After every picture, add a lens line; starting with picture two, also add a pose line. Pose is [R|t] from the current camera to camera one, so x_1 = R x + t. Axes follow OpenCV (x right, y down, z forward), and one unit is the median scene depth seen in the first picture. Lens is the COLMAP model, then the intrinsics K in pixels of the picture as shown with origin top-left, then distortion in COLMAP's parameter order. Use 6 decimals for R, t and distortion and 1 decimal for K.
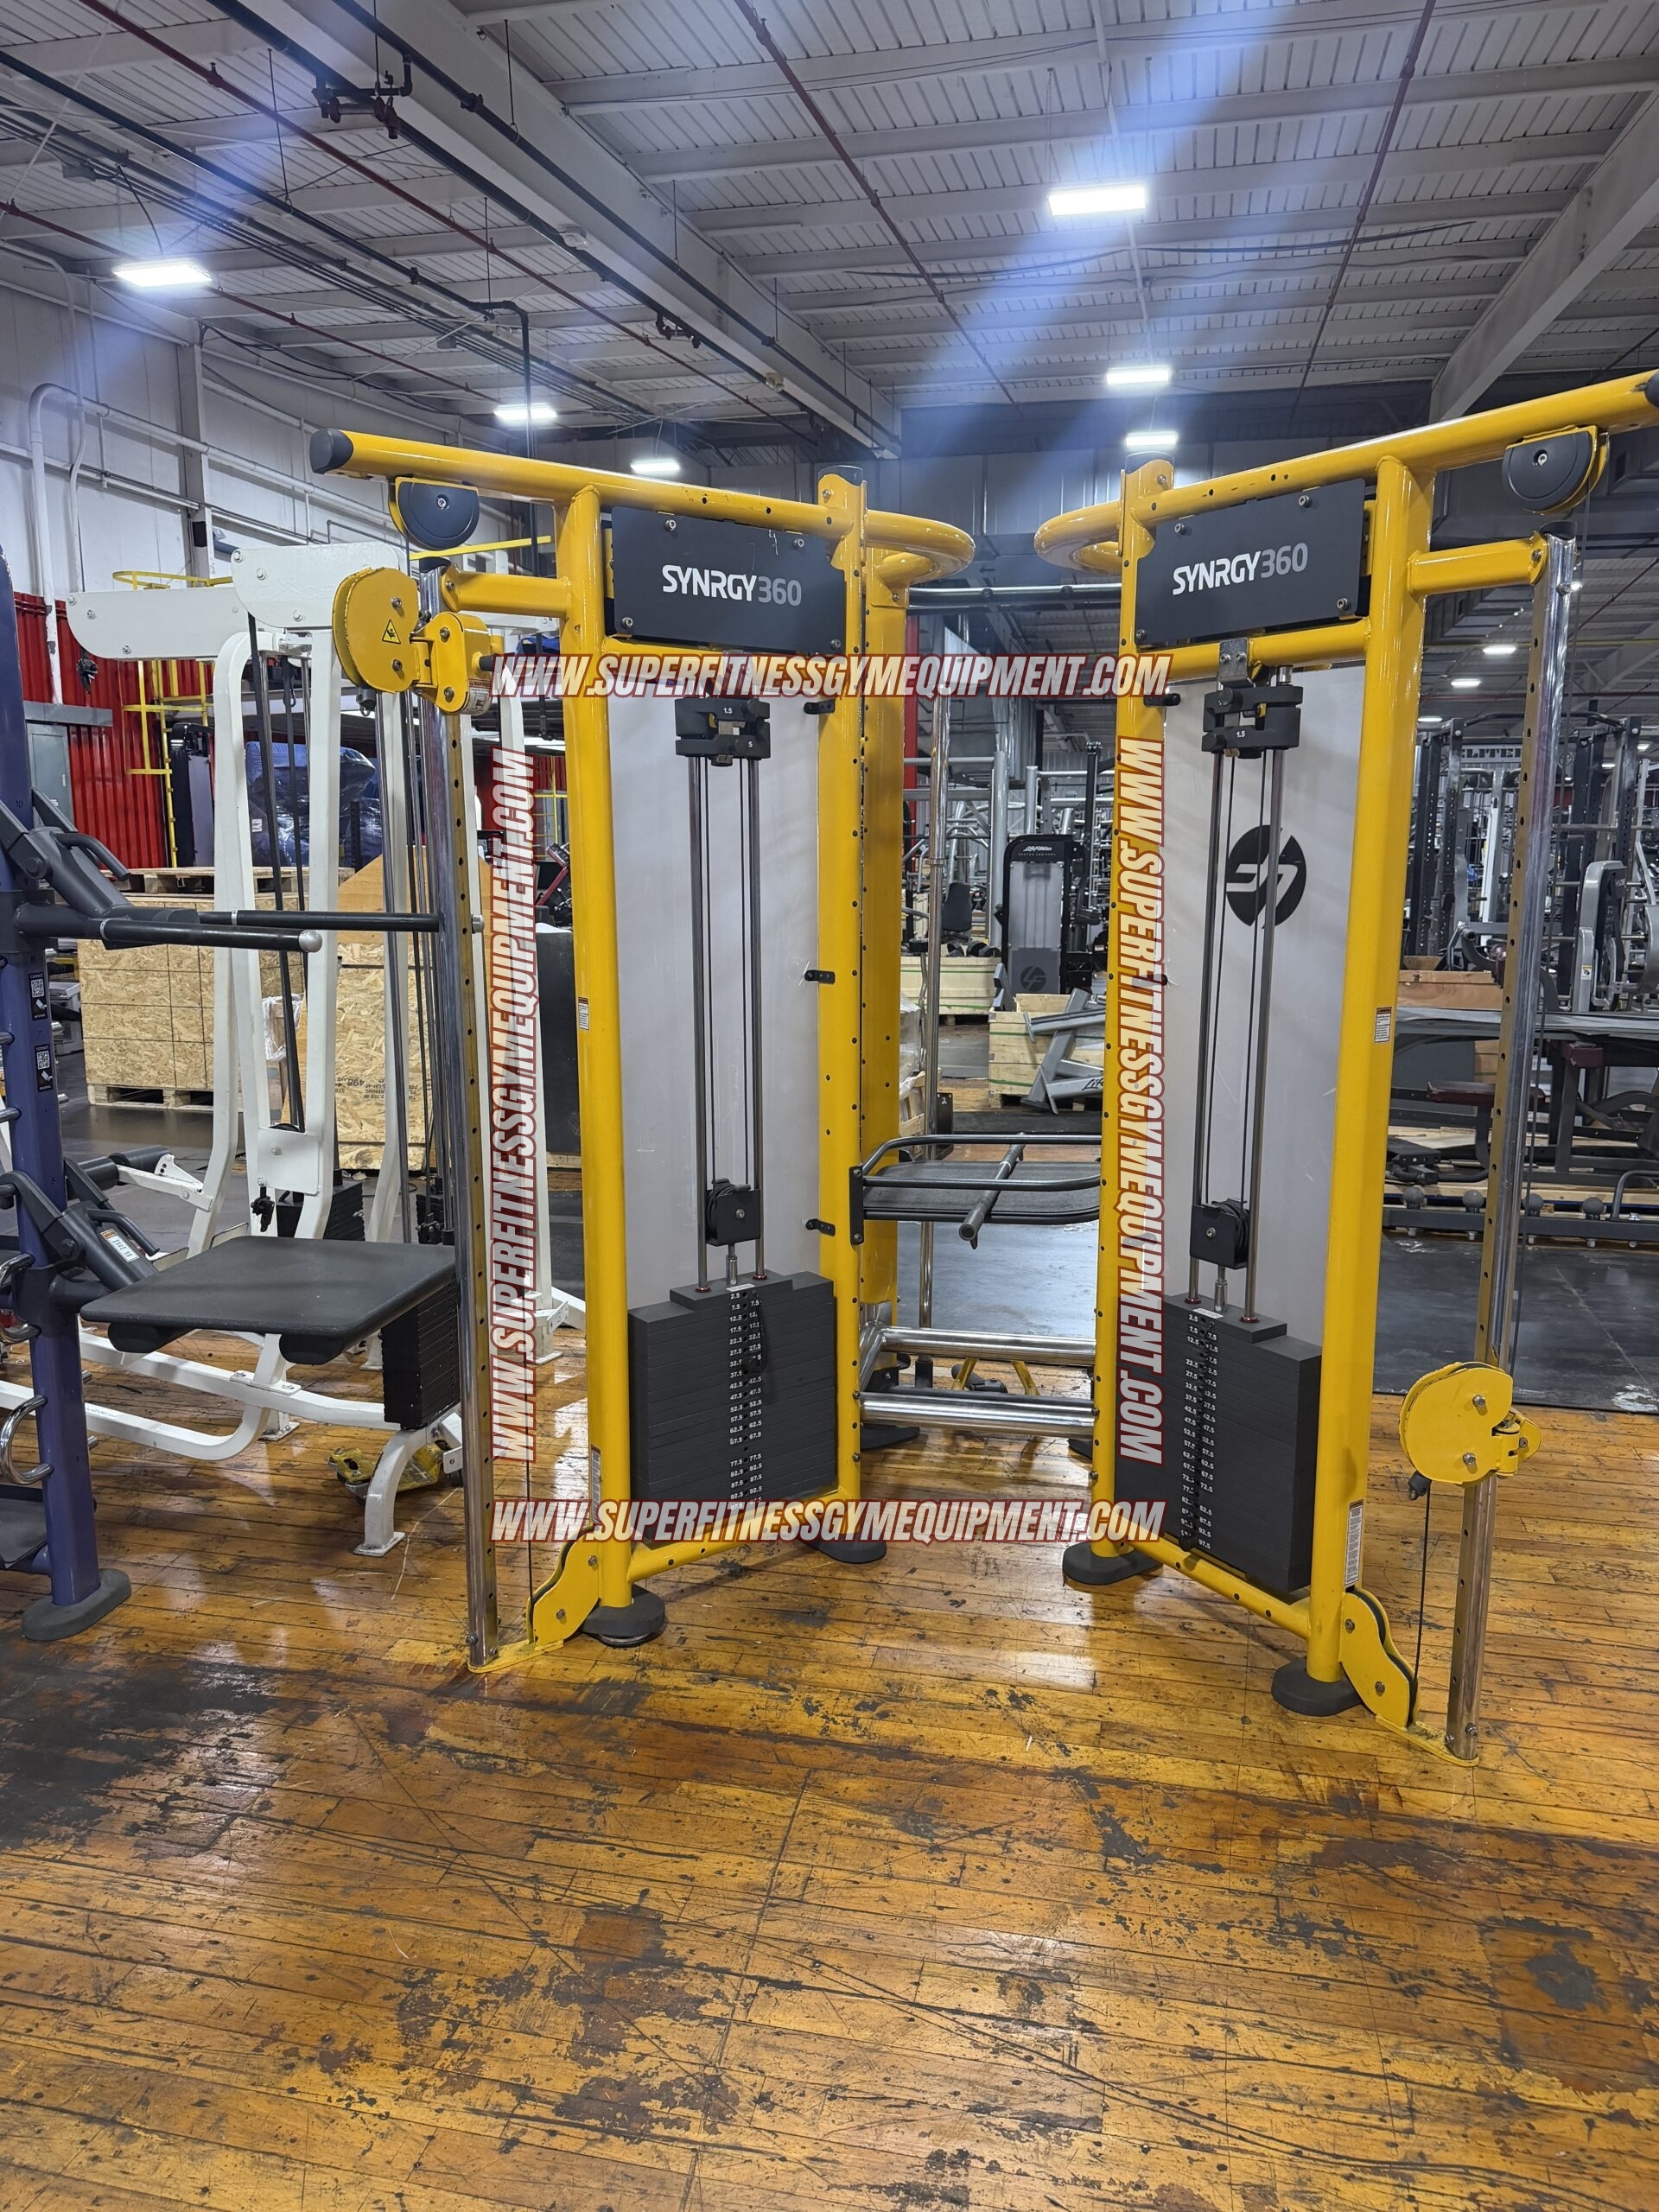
lens RADIAL K [[1536.8, 0, 829.5], [0, 1536.8, 1106.0], [0, 0, 1]] dist [-0.003452, -0.003007]
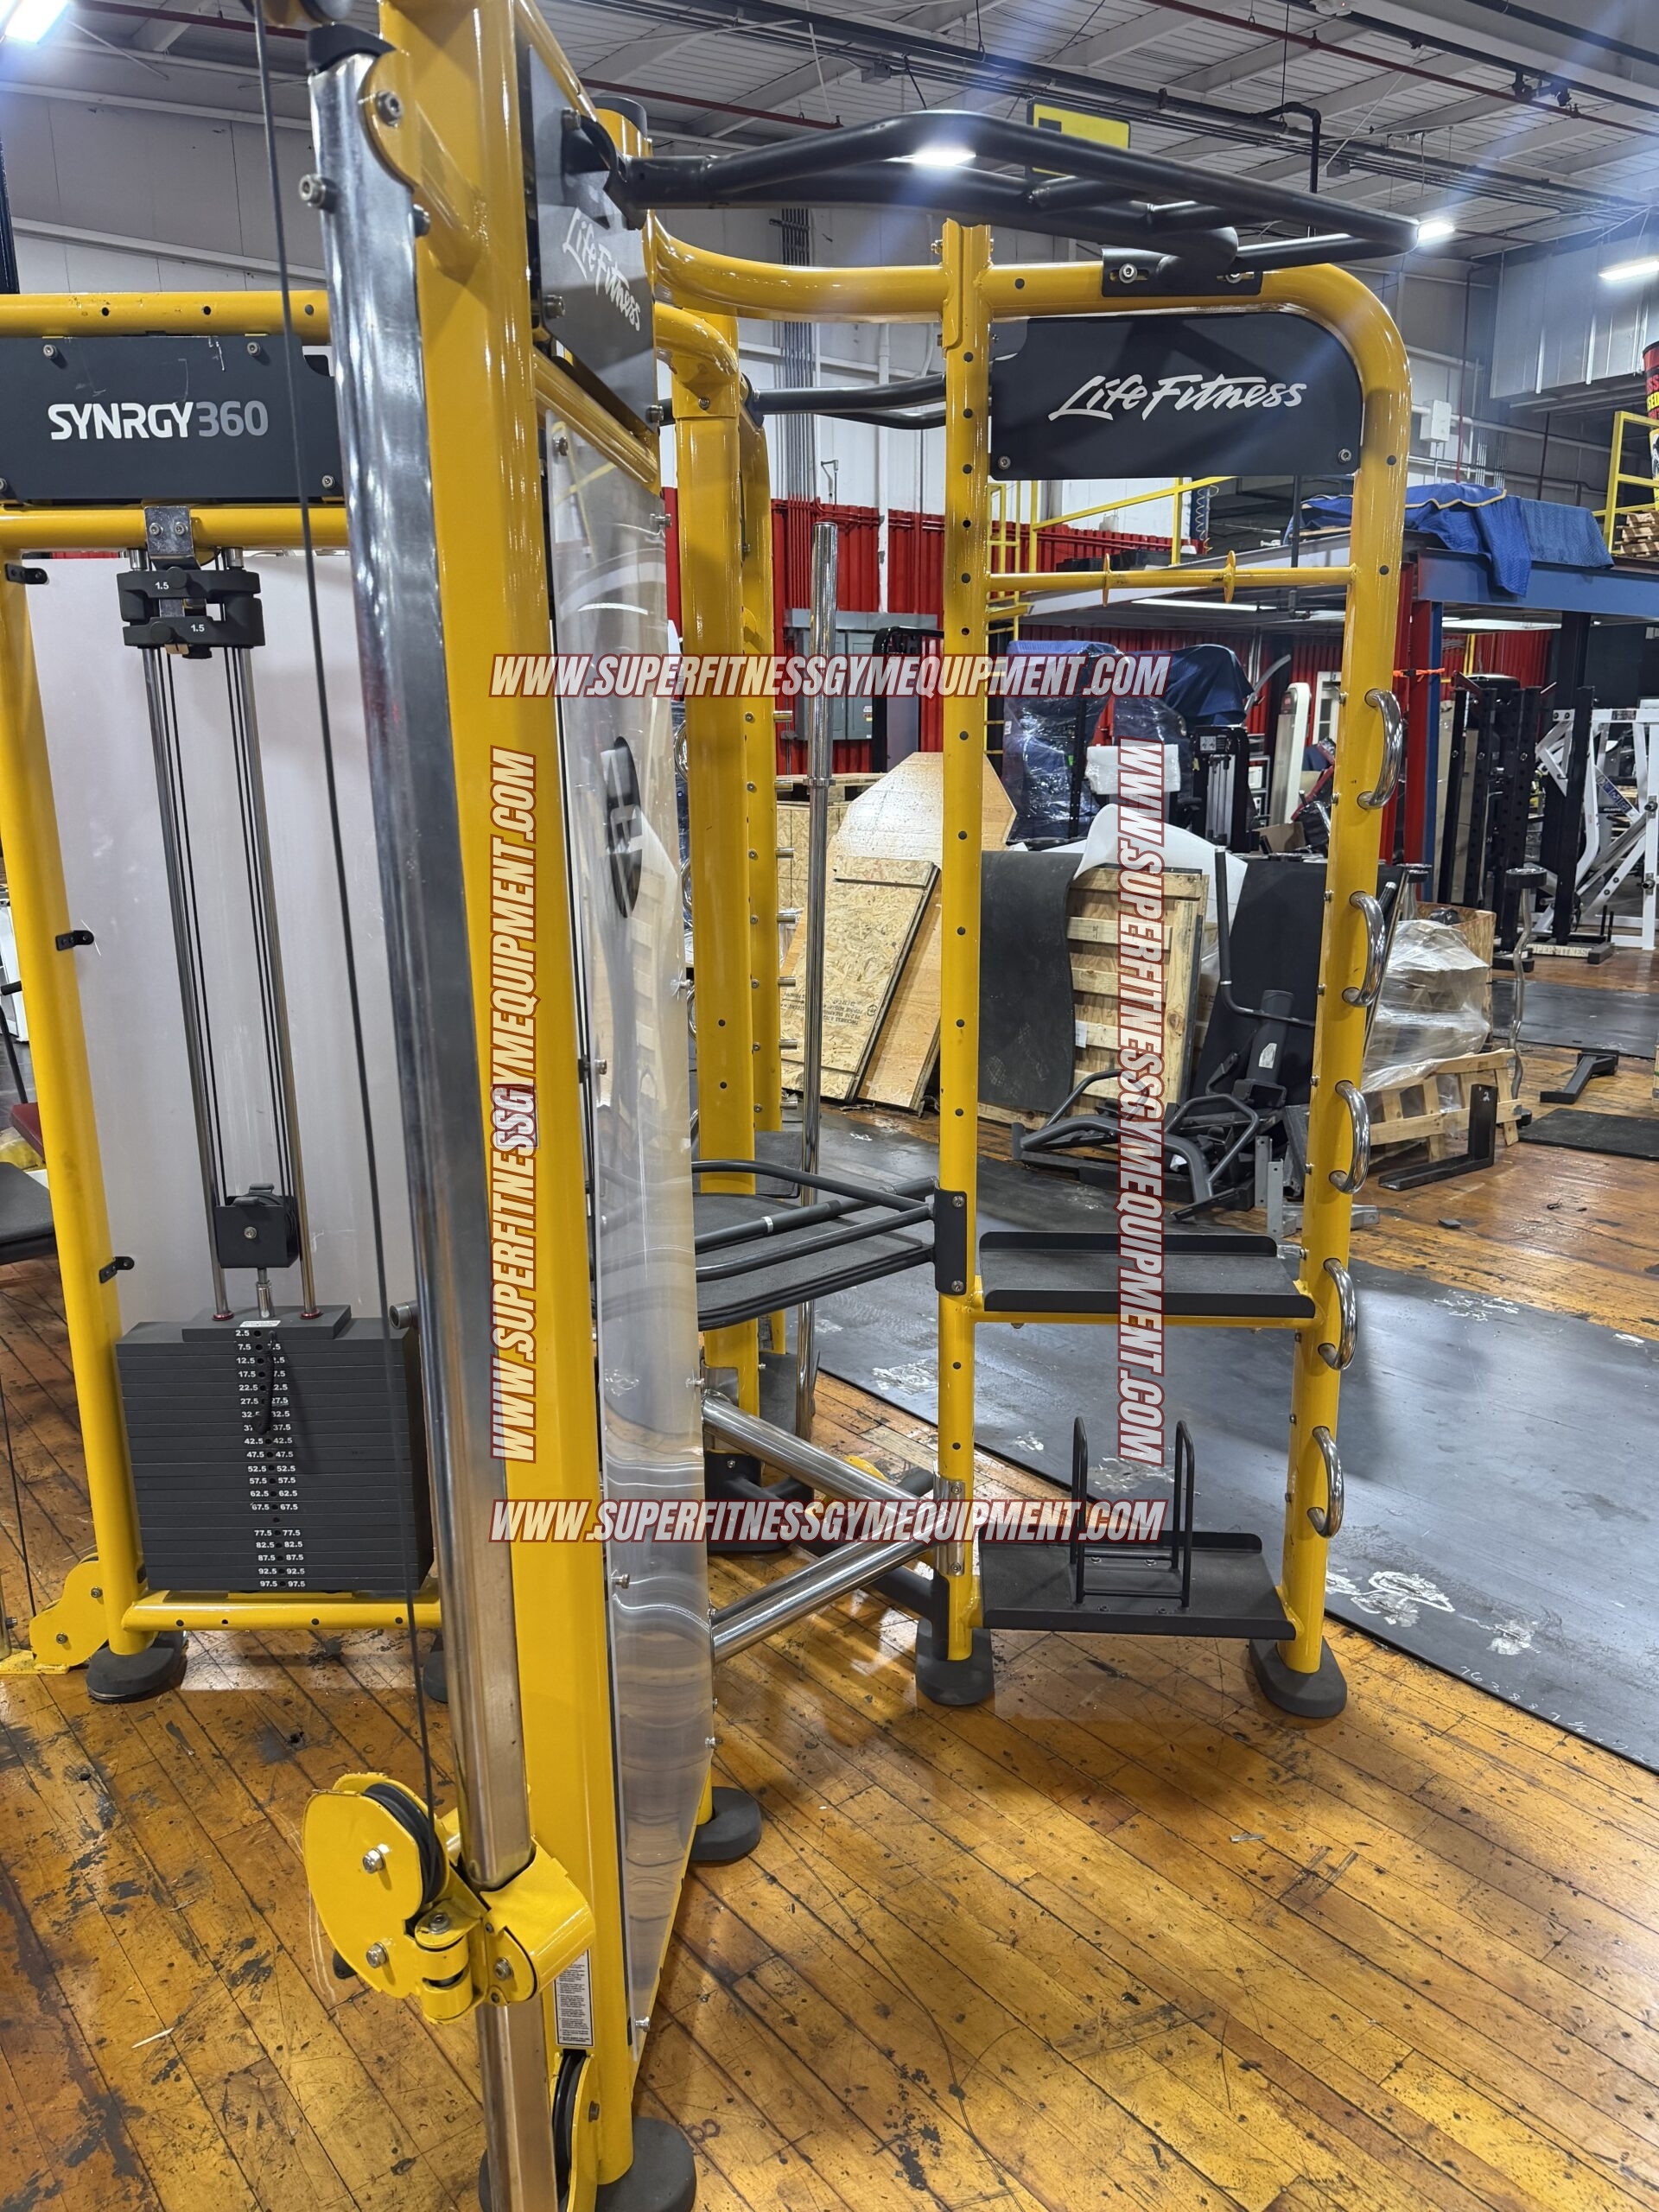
lens RADIAL K [[1536.8, 0, 829.5], [0, 1536.8, 1106.0], [0, 0, 1]] dist [-0.003452, -0.003007]
pose [[0.783248, 0.138116, -0.606173, 0.677404], [-0.098365, 0.990261, 0.098530, -0.107763], [0.613878, -0.017547, 0.789206, 0.582056]]
